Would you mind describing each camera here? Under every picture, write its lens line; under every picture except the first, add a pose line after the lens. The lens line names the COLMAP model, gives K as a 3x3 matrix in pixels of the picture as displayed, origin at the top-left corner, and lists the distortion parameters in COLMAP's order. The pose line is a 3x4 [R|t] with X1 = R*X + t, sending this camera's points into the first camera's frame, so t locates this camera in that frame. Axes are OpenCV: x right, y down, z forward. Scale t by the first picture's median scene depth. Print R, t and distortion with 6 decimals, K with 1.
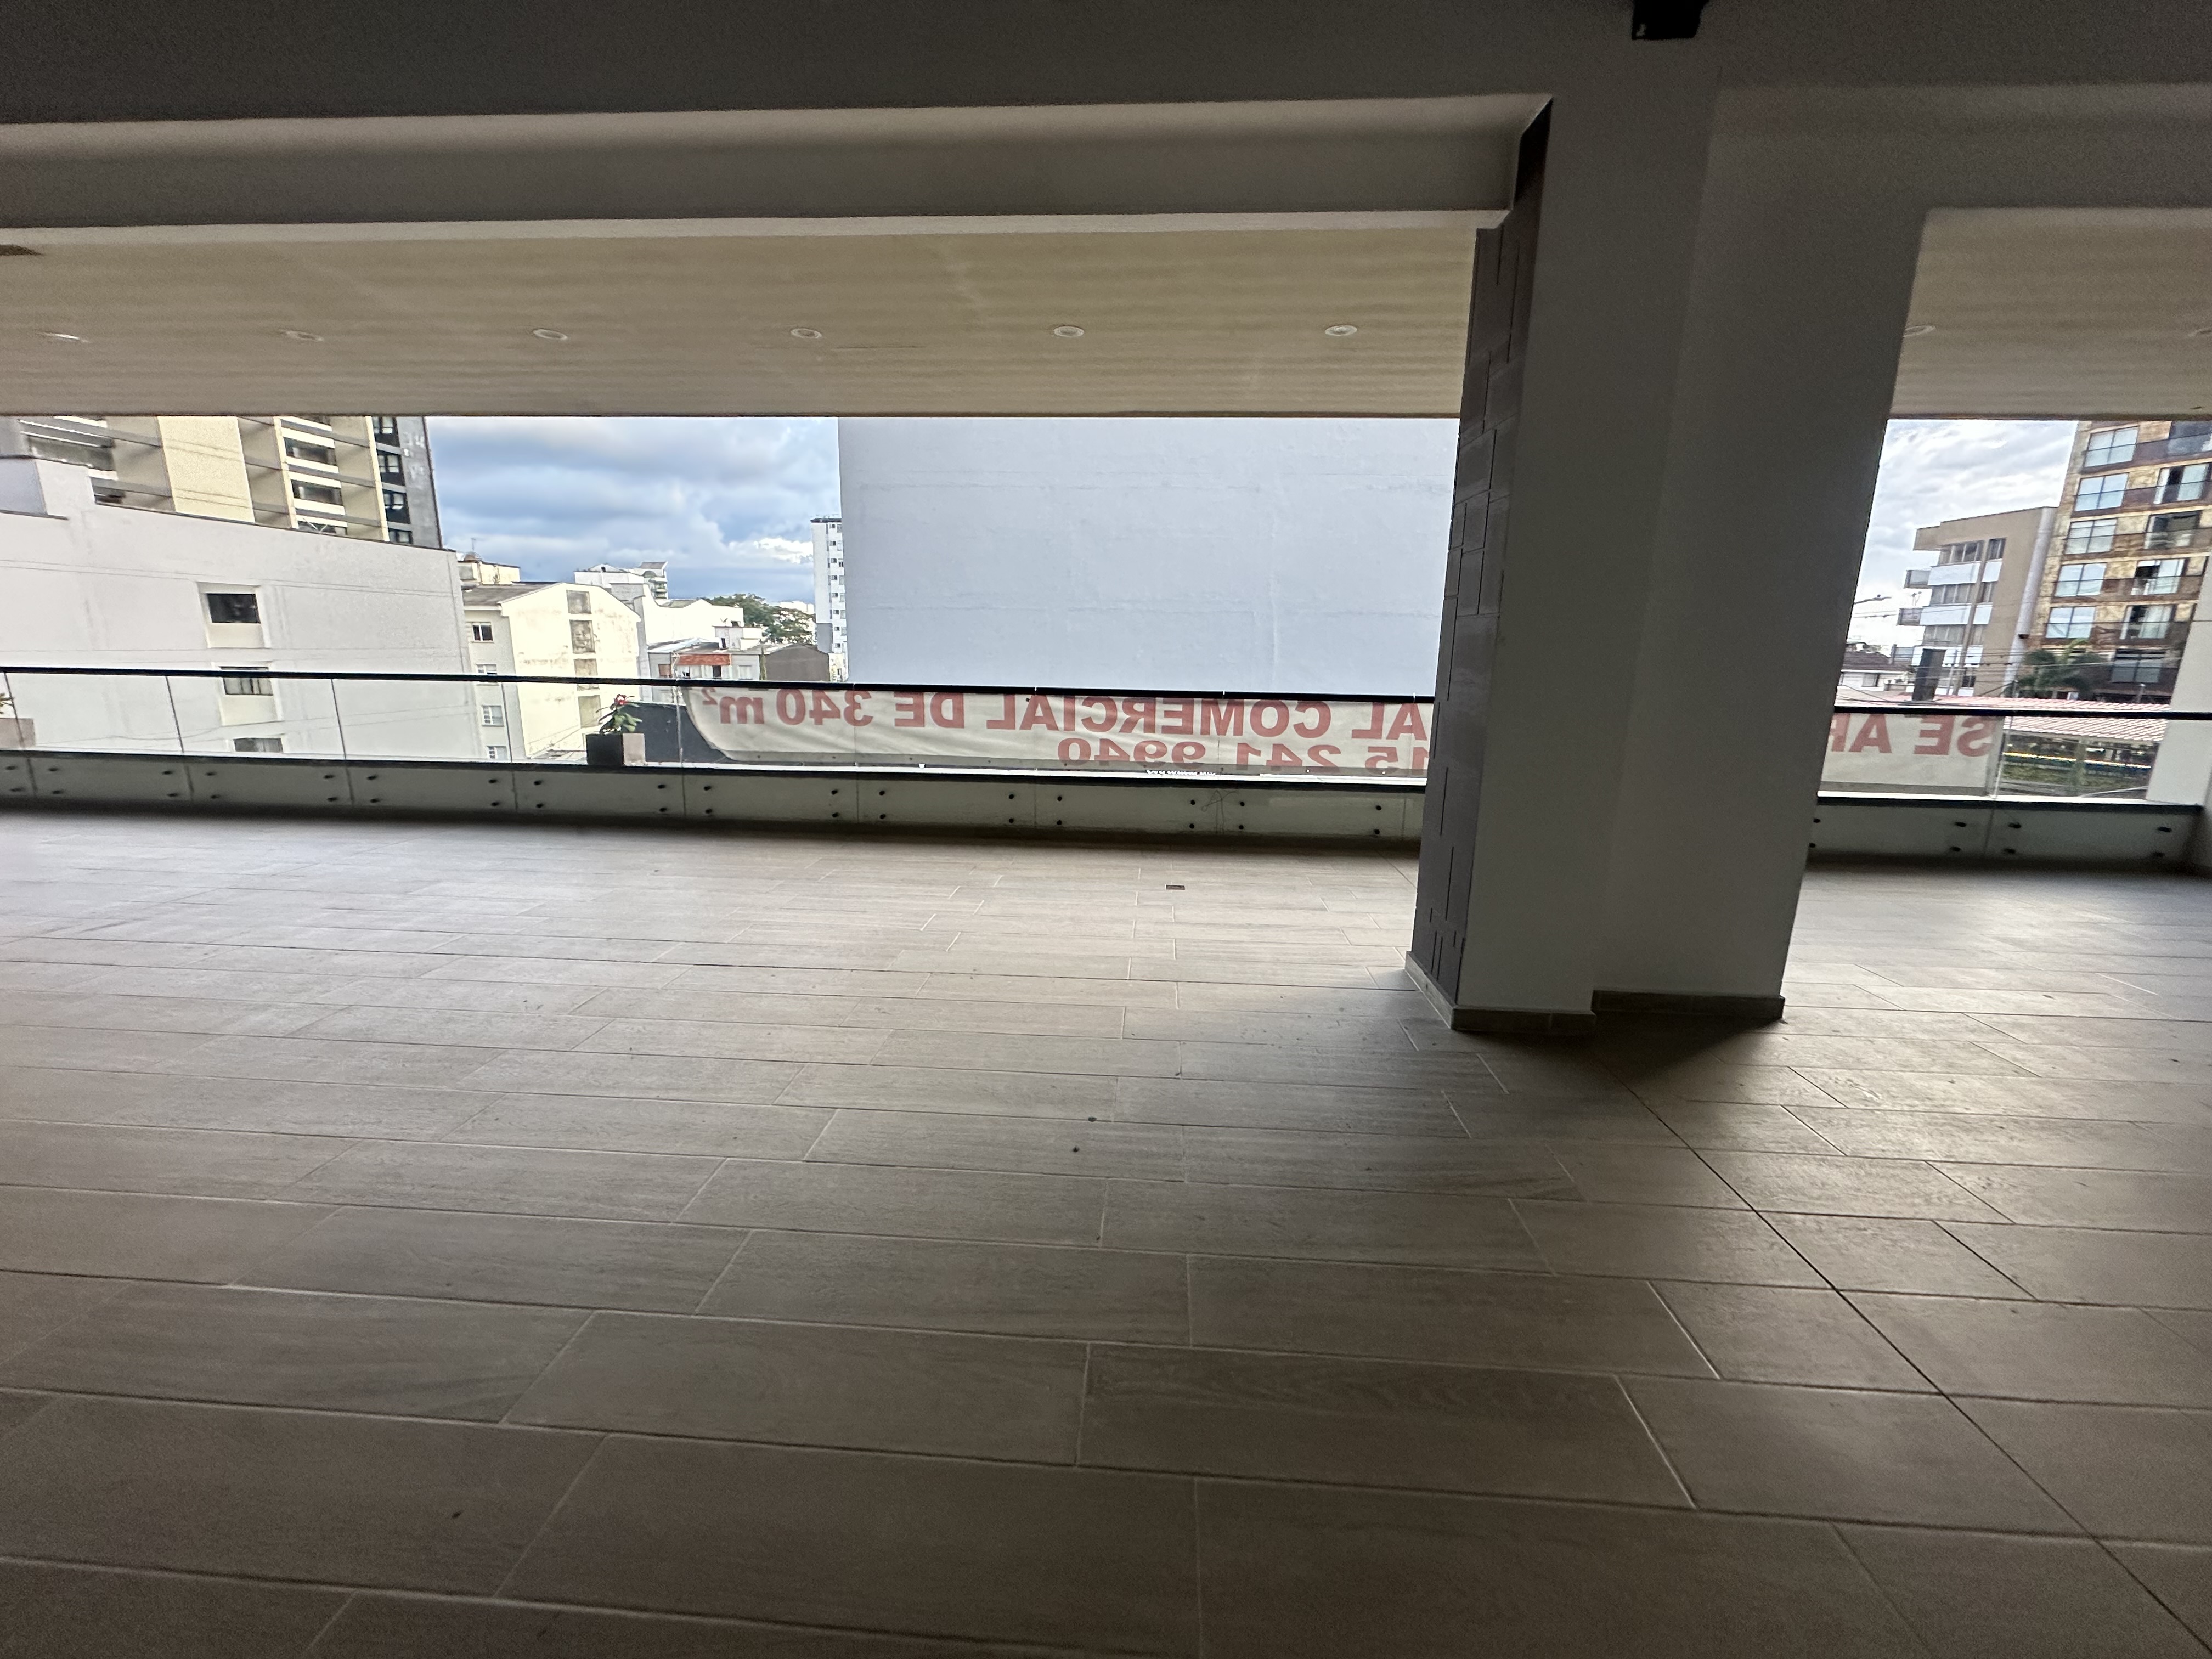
lens RADIAL K [[881.1, 0, 1105.5], [0, 881.1, 831.7], [0, 0, 1]] dist [-0.003808, 0.000973]
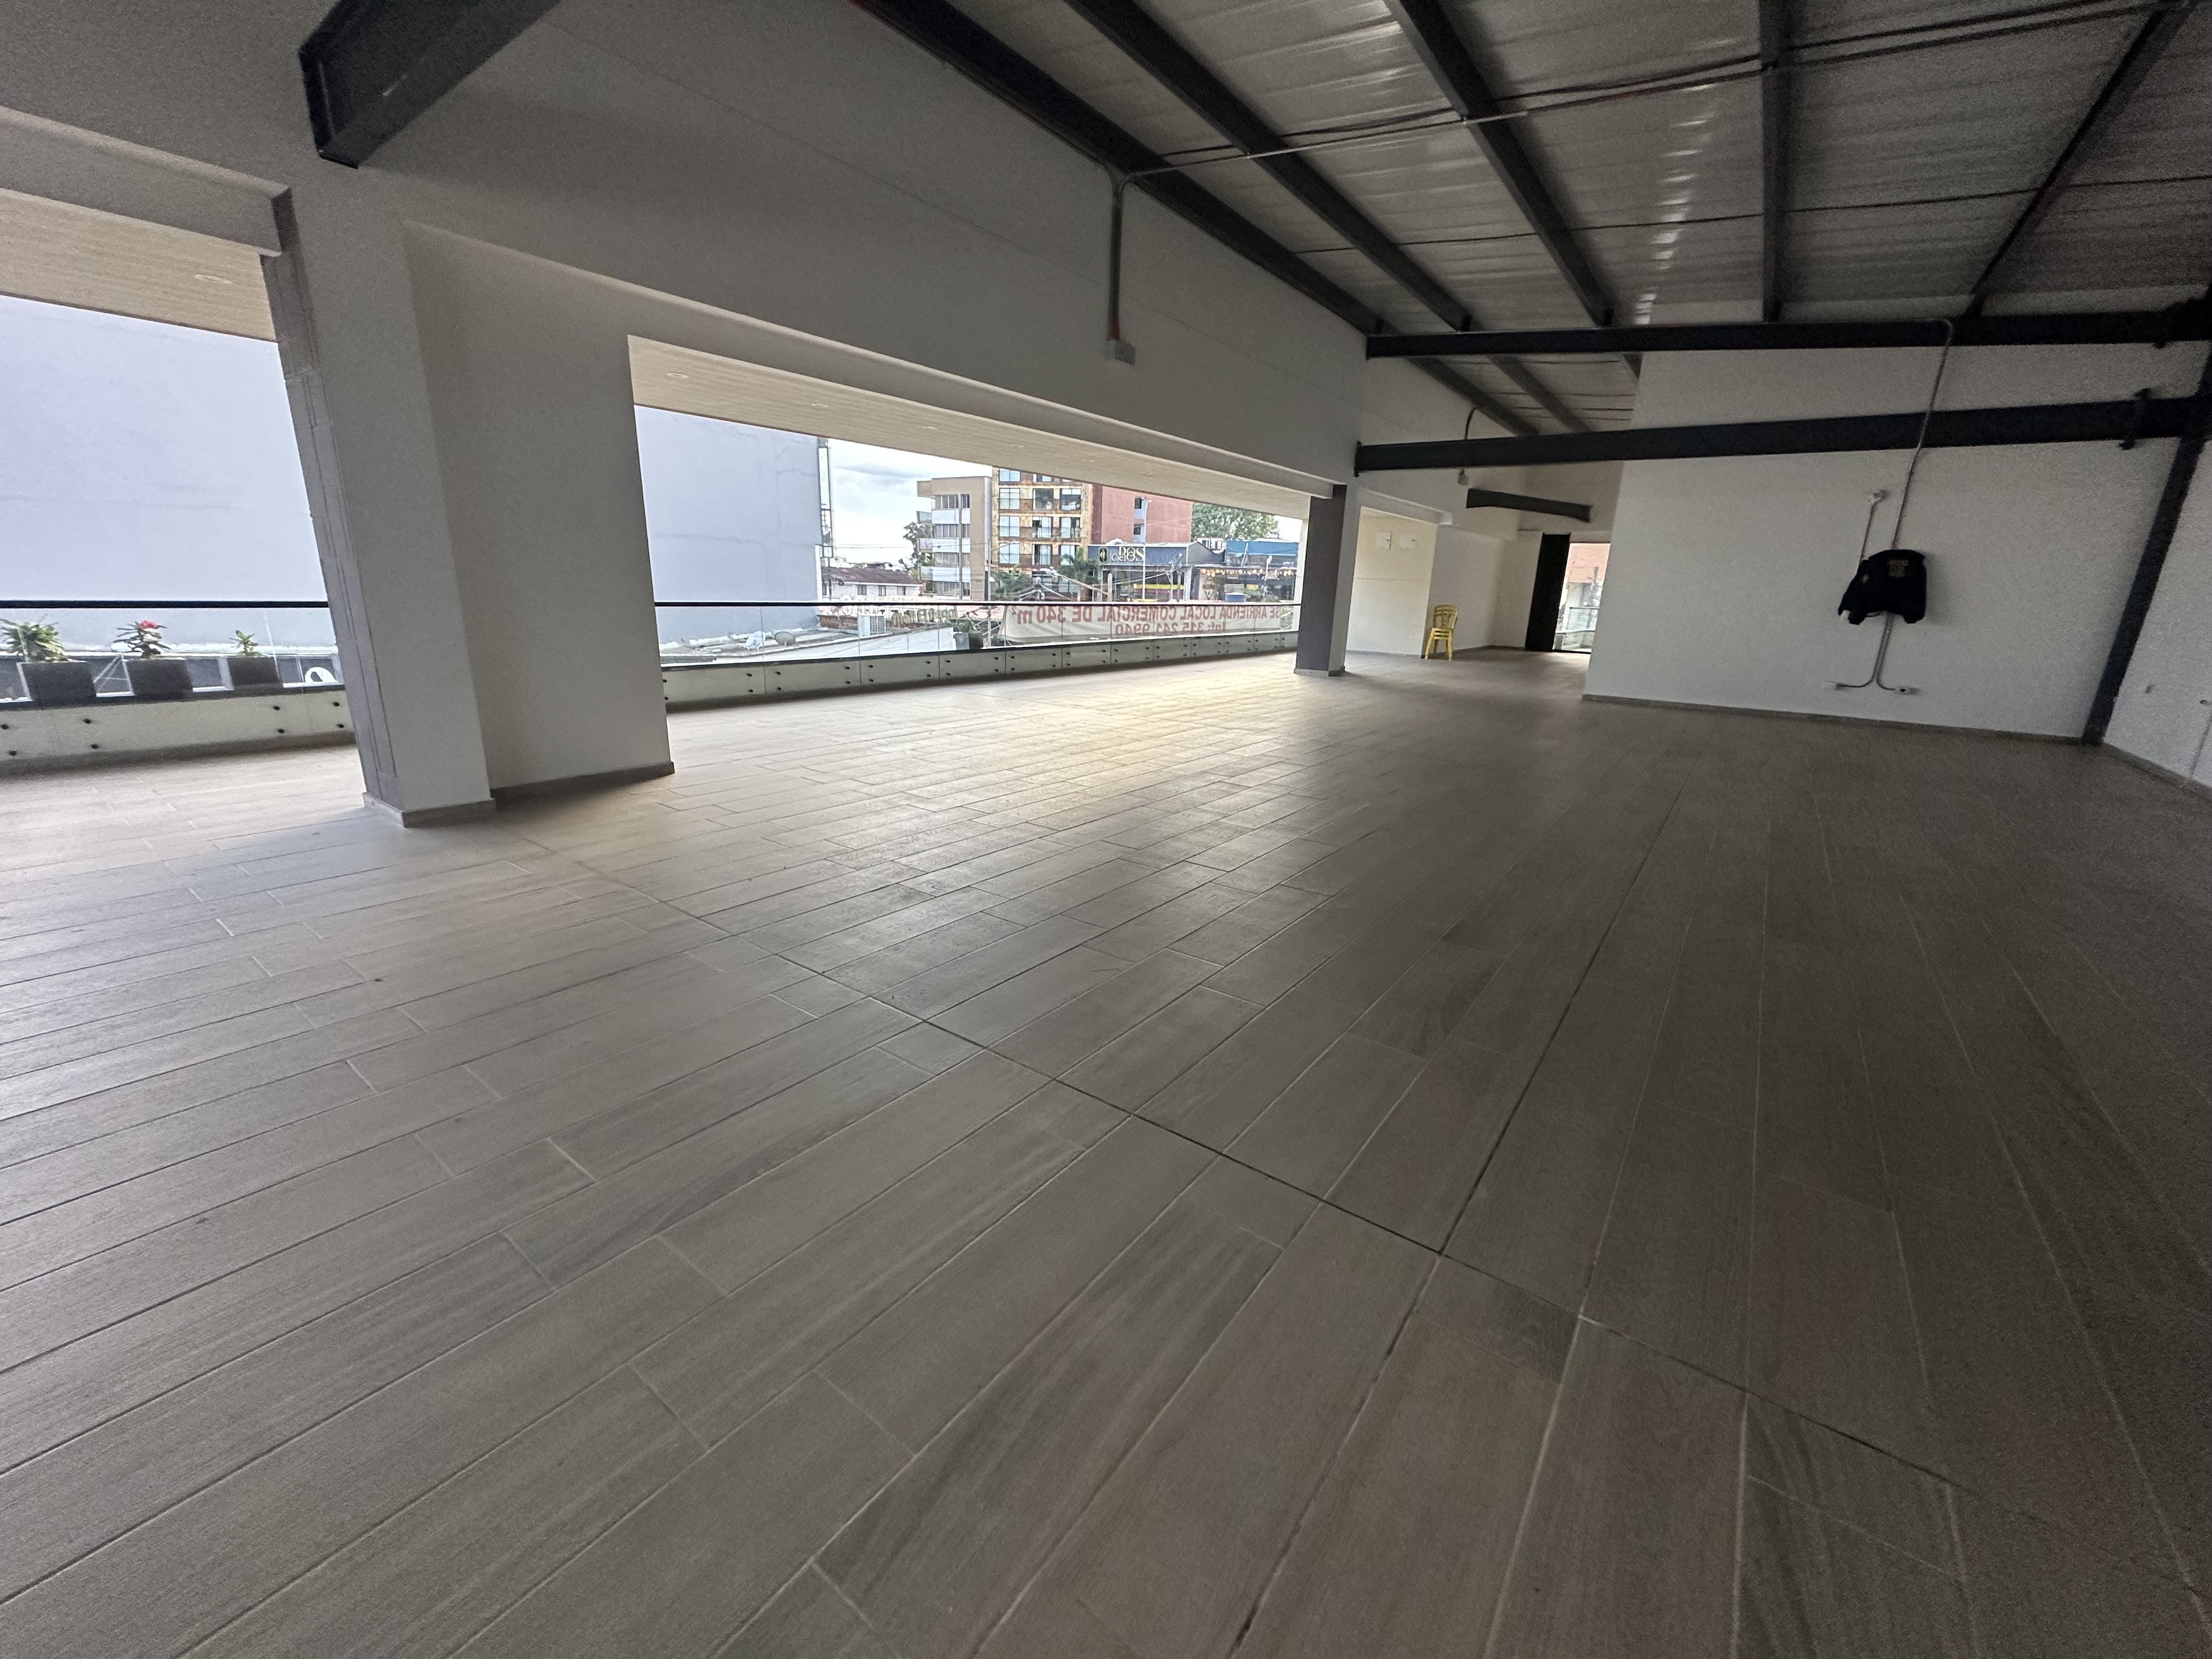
lens RADIAL K [[881.1, 0, 1106.8], [0, 881.1, 828.7], [0, 0, 1]] dist [-0.003808, 0.000973]
pose [[0.543480, -0.226121, 0.808393, -0.224524], [0.151509, 0.973643, 0.170485, 0.002361], [-0.825636, 0.029824, 0.563415, -0.032481]]
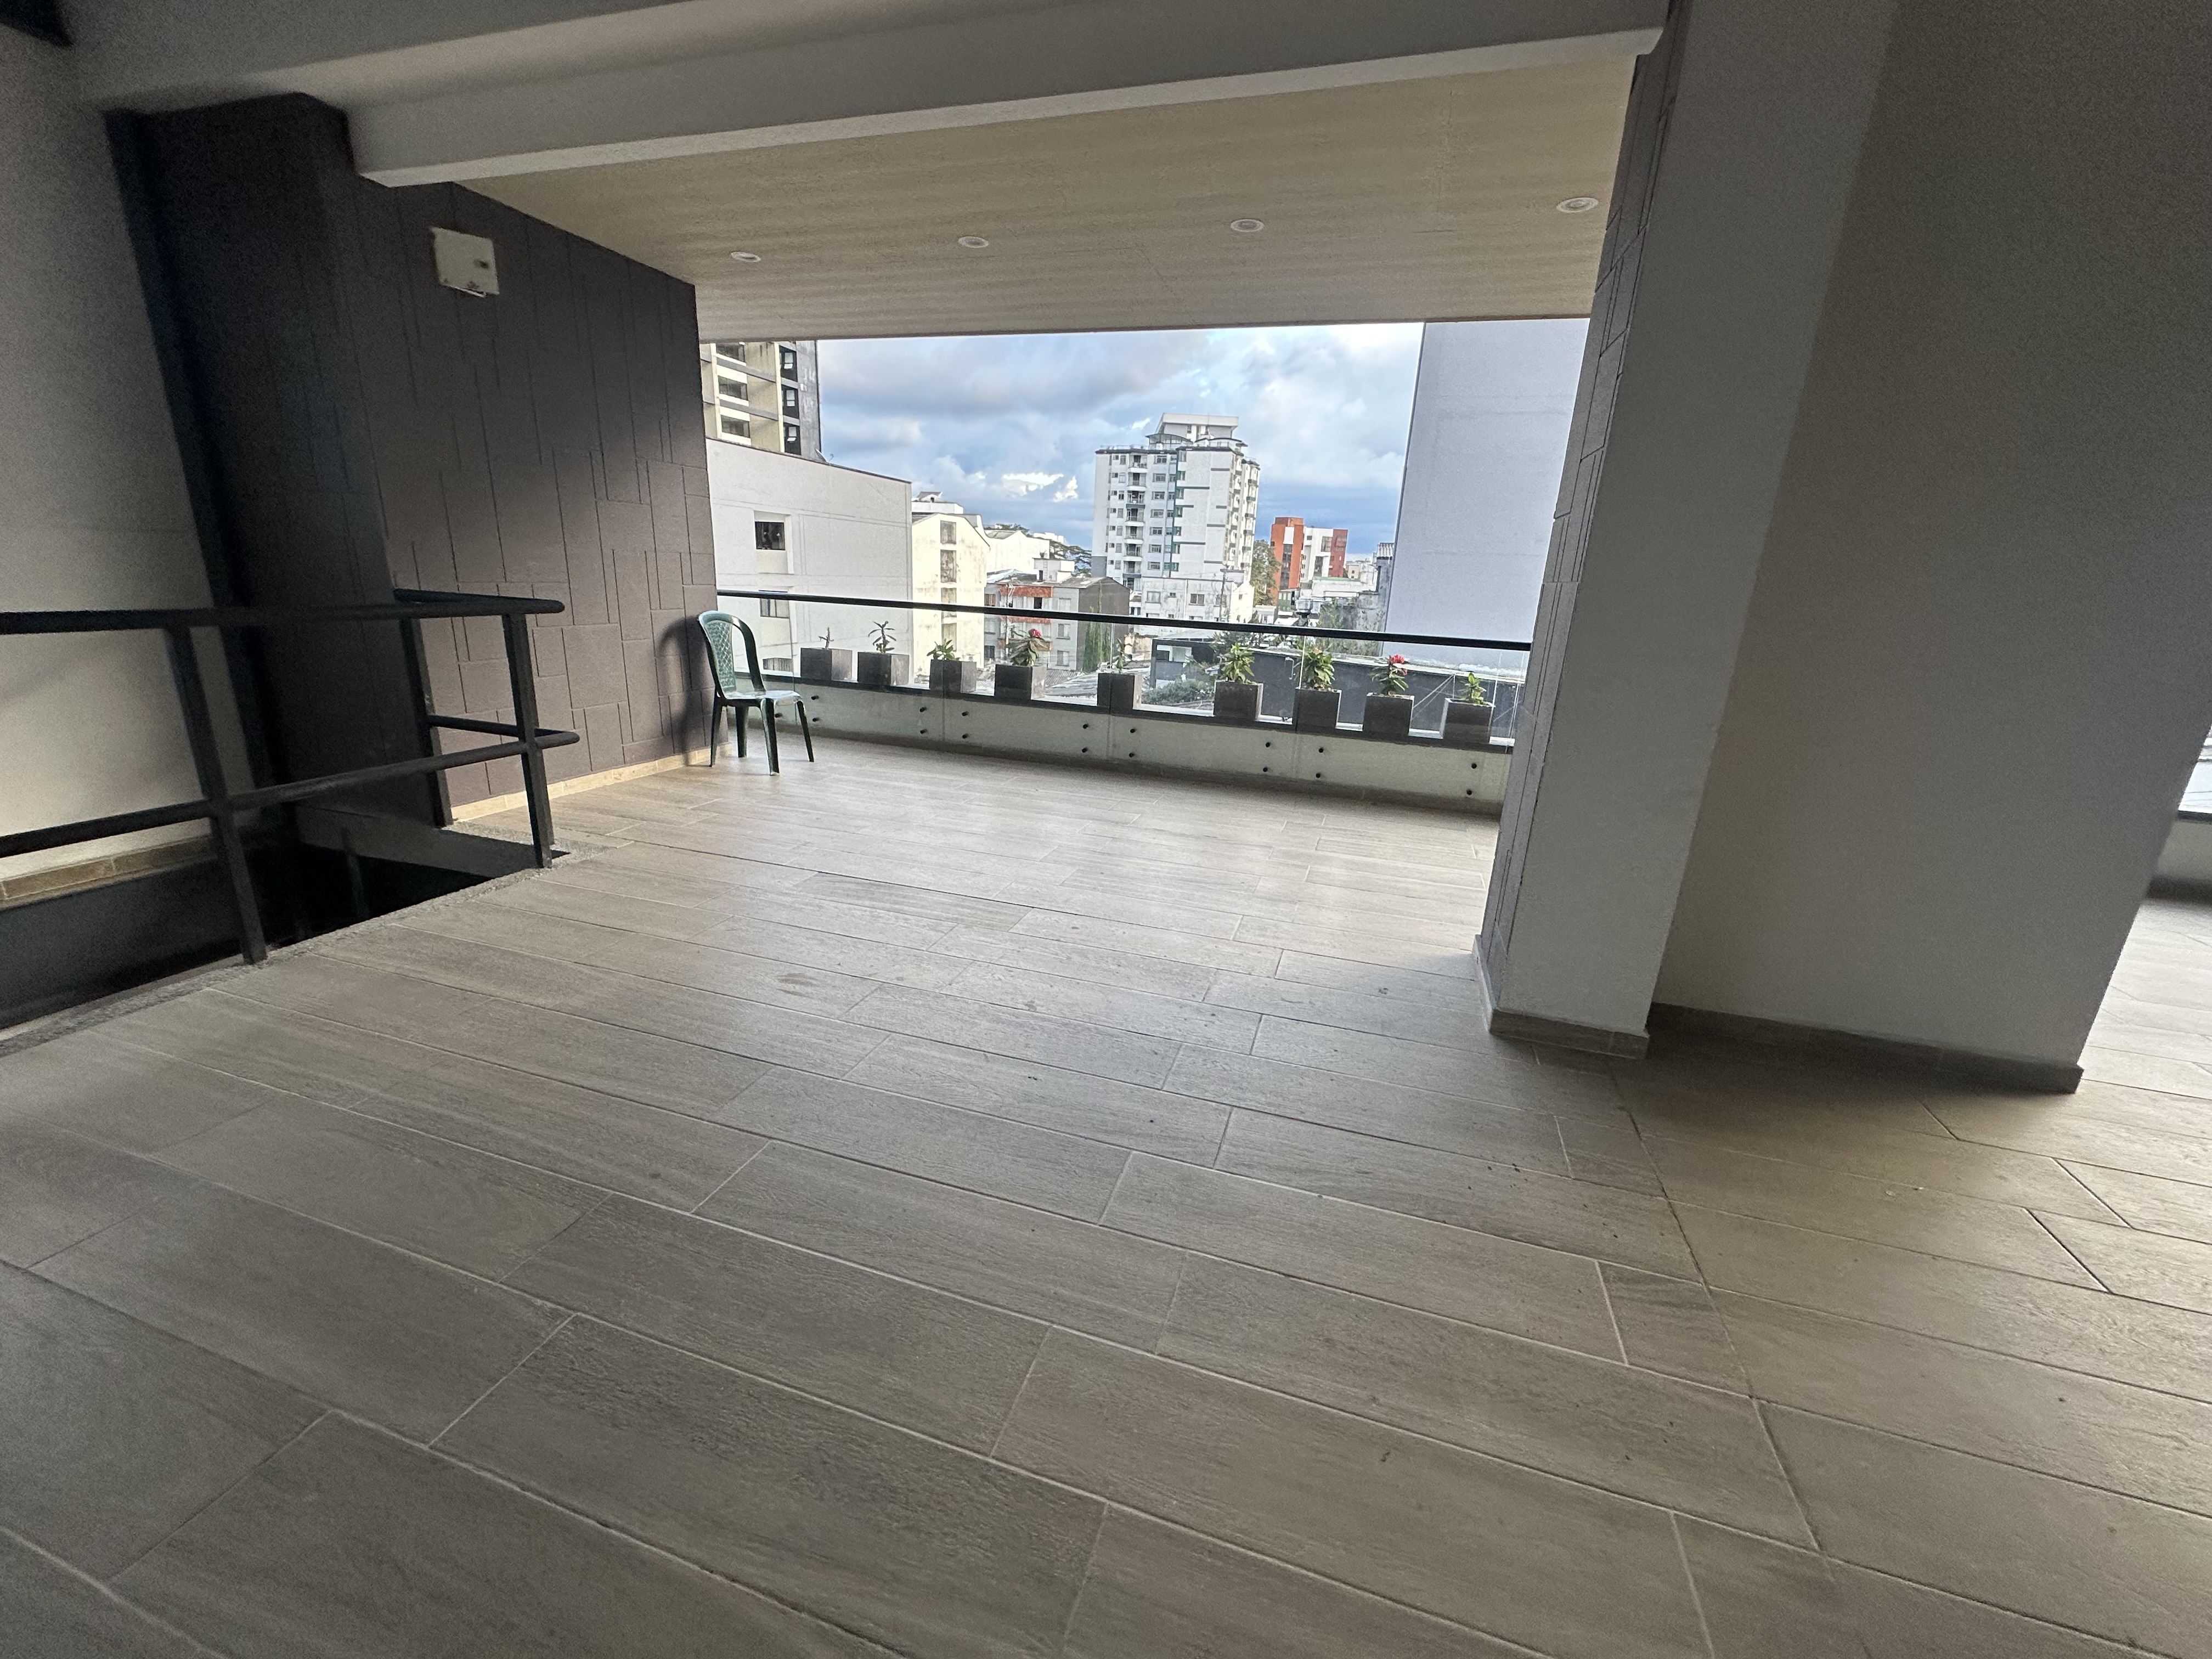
lens RADIAL K [[881.1, 0, 1109.3], [0, 881.1, 823.8], [0, 0, 1]] dist [-0.003808, 0.000973]
pose [[0.971027, 0.094205, -0.219618, -0.204638], [-0.080904, 0.994344, 0.068810, -0.006701], [0.224858, -0.049049, 0.973156, 0.016227]]
